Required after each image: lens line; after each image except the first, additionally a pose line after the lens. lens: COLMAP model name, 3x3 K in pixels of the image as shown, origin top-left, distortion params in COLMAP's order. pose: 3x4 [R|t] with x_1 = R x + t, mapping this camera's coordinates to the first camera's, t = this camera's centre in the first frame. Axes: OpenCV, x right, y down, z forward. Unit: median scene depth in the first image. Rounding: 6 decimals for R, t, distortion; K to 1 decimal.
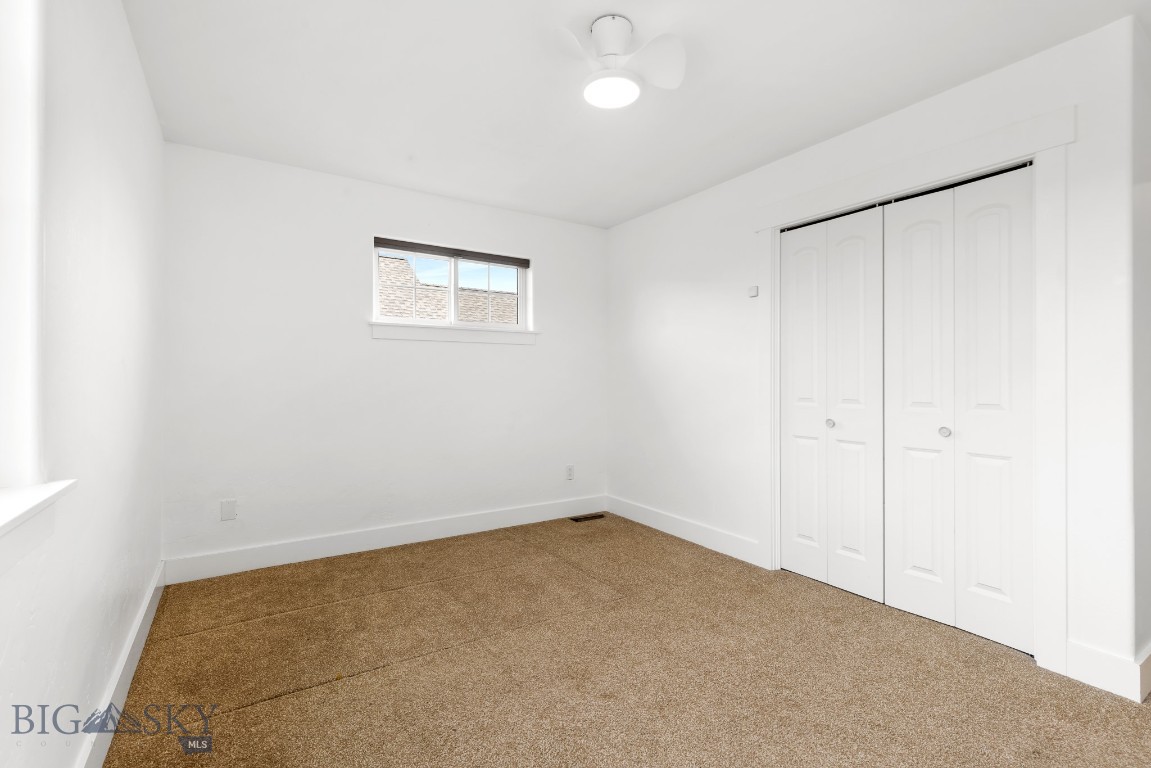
lens RADIAL K [[516.7, 0, 576.1], [0, 516.7, 379.6], [0, 0, 1]] dist [0.004045, -0.000263]
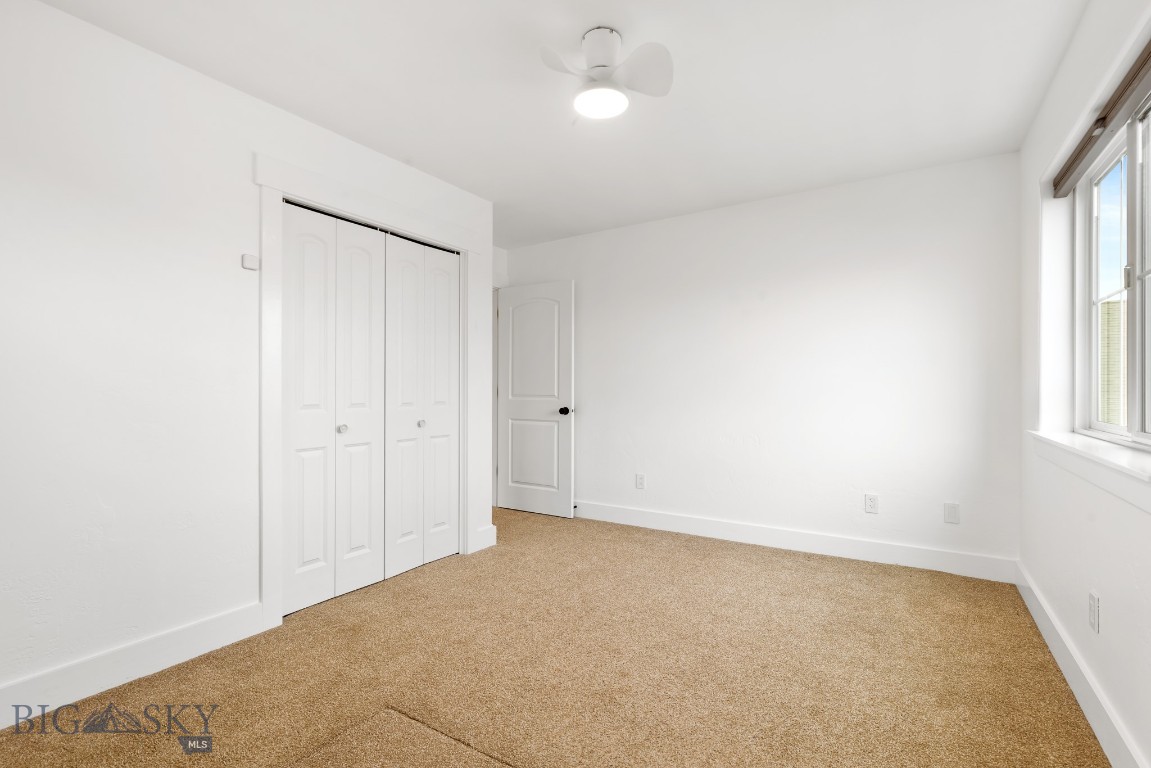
lens RADIAL K [[516.7, 0, 576.1], [0, 516.7, 379.6], [0, 0, 1]] dist [0.004045, -0.000263]
pose [[-0.376844, 0.007122, 0.926249, -0.632243], [0.005195, 0.999971, -0.005576, -0.001127], [-0.926262, 0.002711, -0.376870, 1.041589]]
